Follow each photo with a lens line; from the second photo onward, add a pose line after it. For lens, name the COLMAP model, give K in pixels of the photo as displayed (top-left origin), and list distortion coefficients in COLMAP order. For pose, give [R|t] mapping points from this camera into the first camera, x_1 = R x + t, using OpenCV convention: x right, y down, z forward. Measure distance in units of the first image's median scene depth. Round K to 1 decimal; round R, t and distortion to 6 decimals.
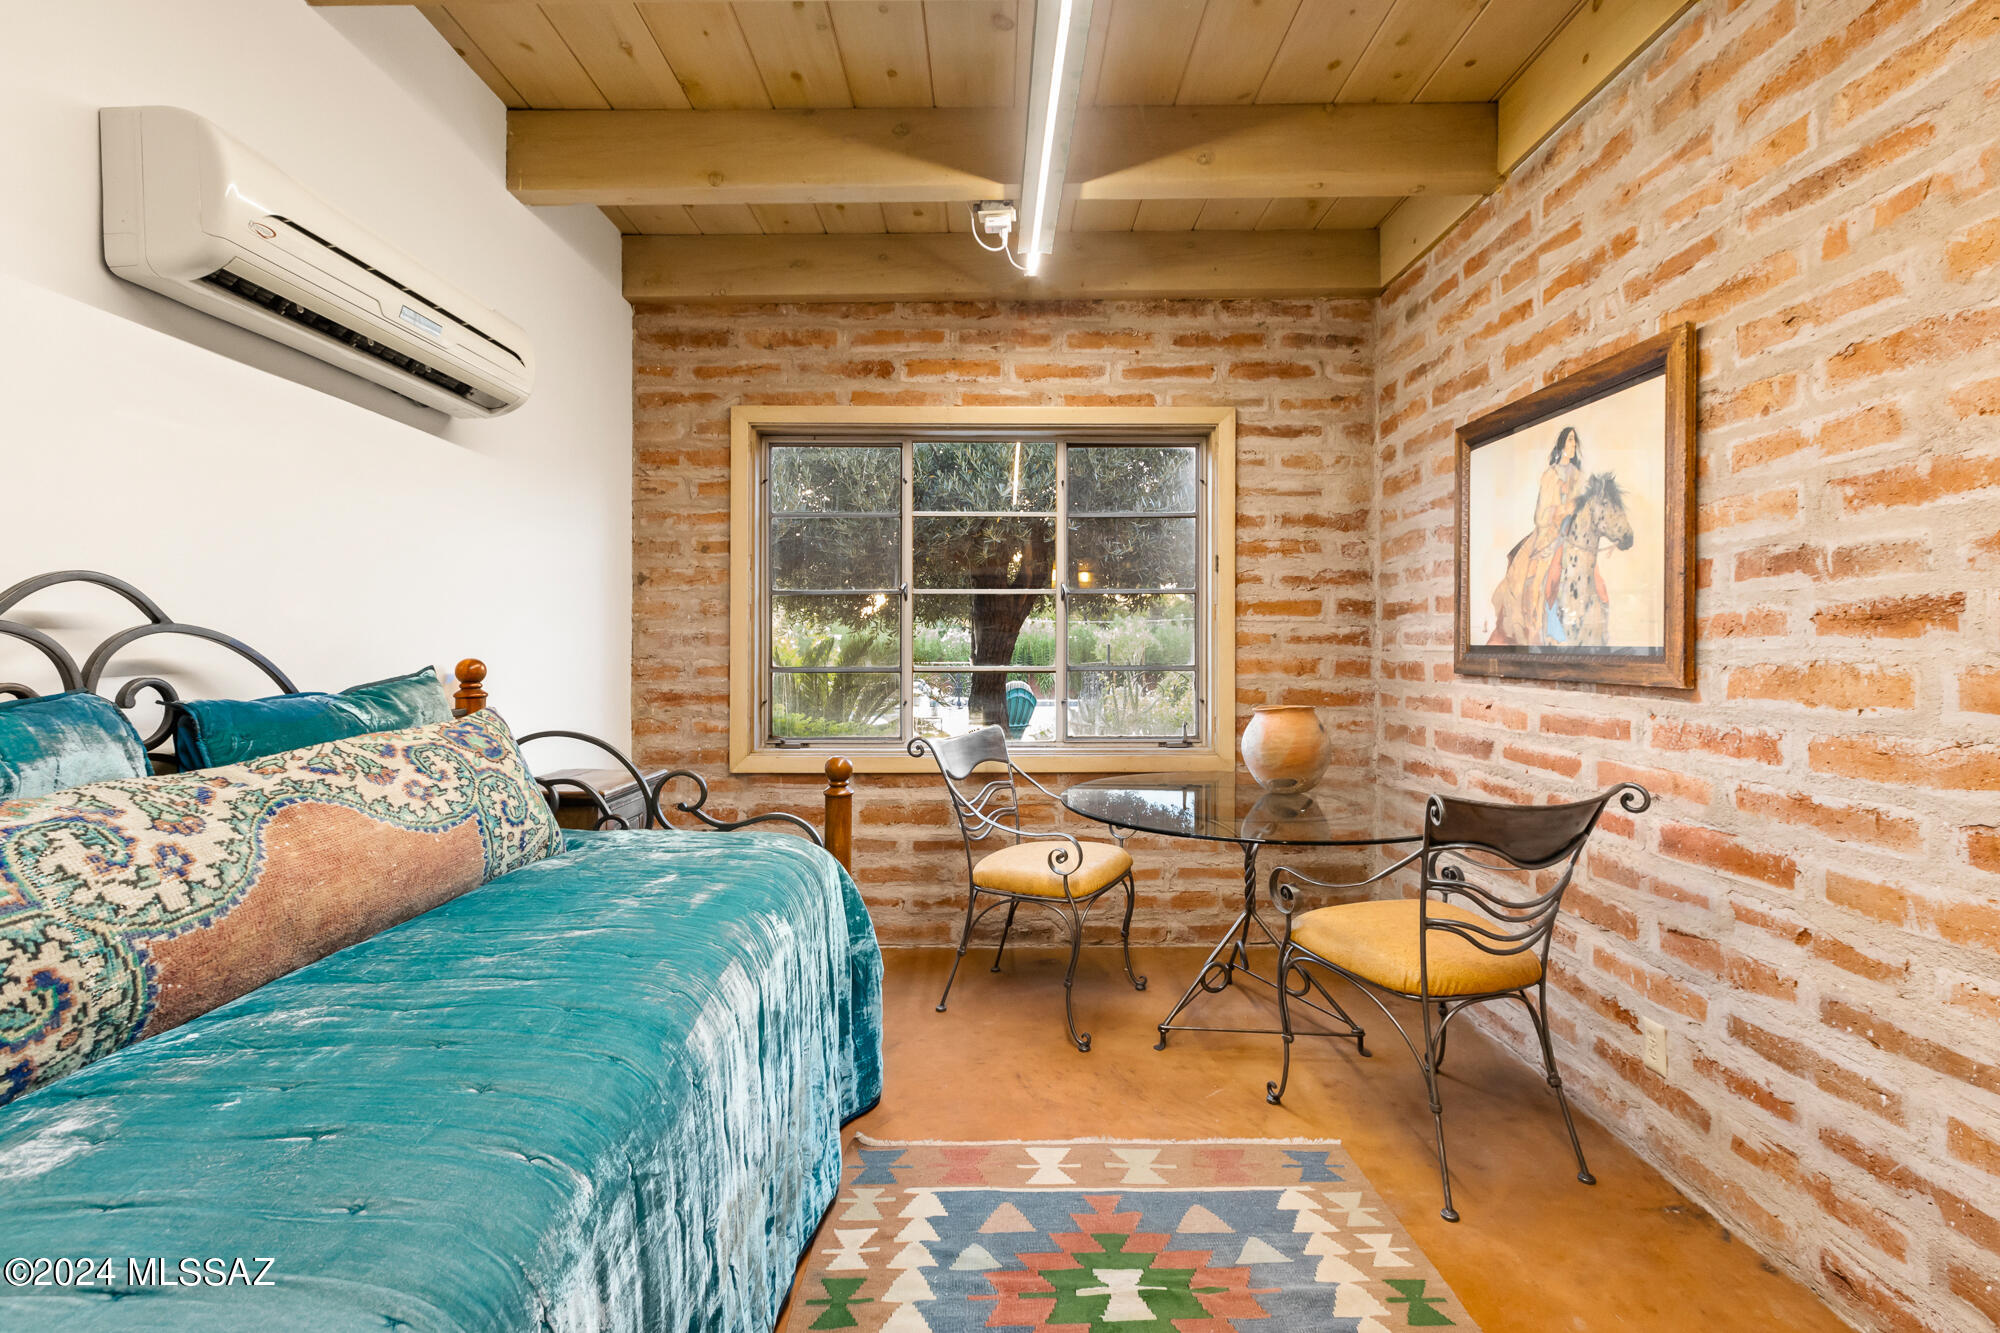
lens RADIAL K [[917.8, 0, 997.1], [0, 917.8, 659.3], [0, 0, 1]] dist [0.002517, 0.000151]
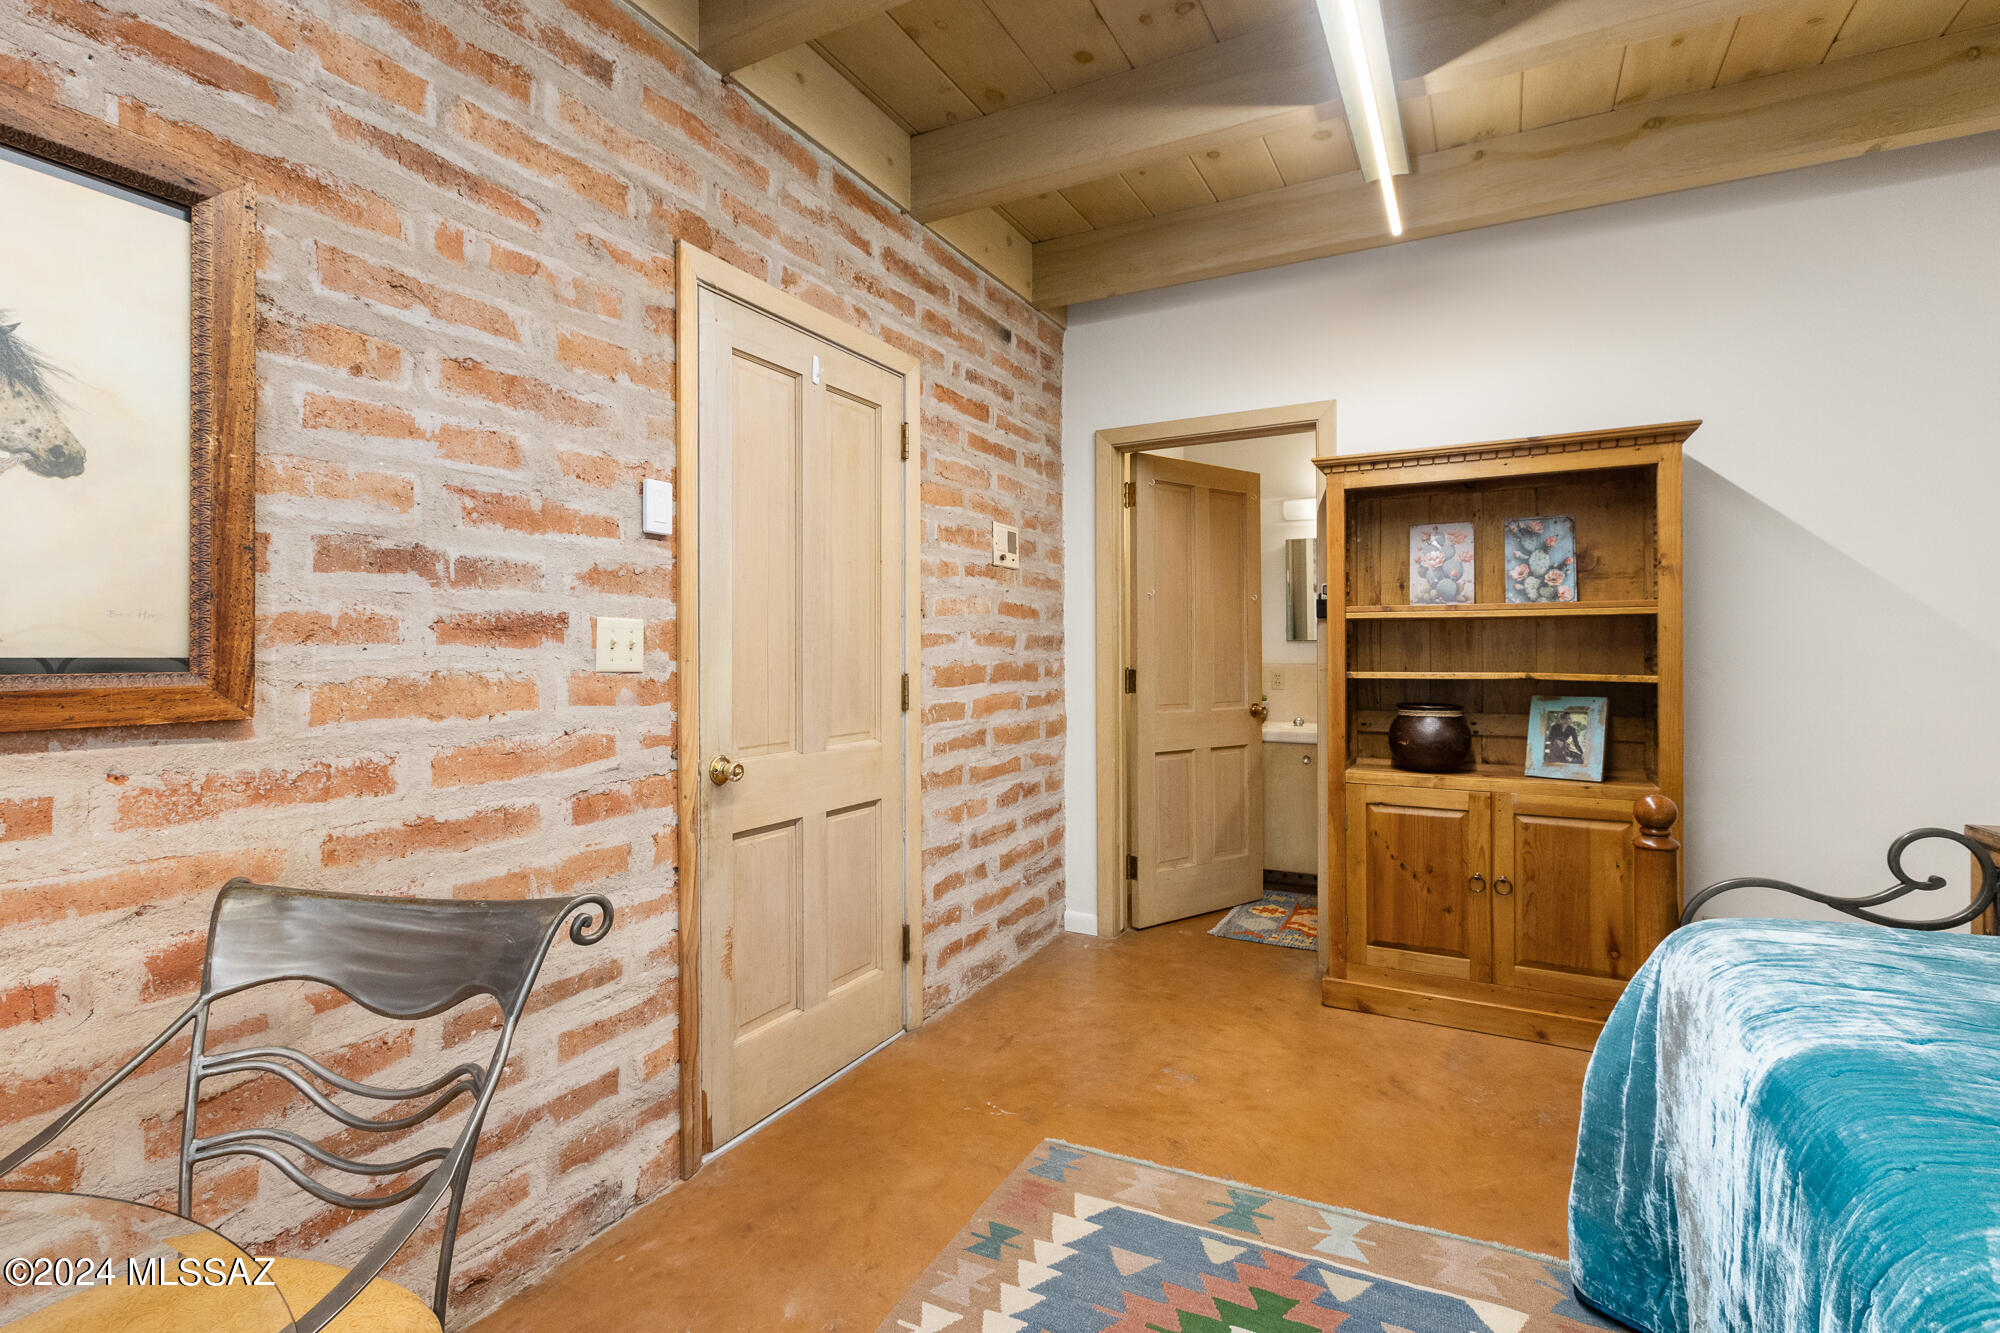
lens RADIAL K [[917.8, 0, 1002.7], [0, 917.8, 658.5], [0, 0, 1]] dist [0.002517, 0.000151]
pose [[-0.881031, 0.002959, 0.473049, -0.066980], [0.012865, 0.999760, 0.017708, -0.020465], [-0.472883, 0.021687, -0.880858, 1.548775]]
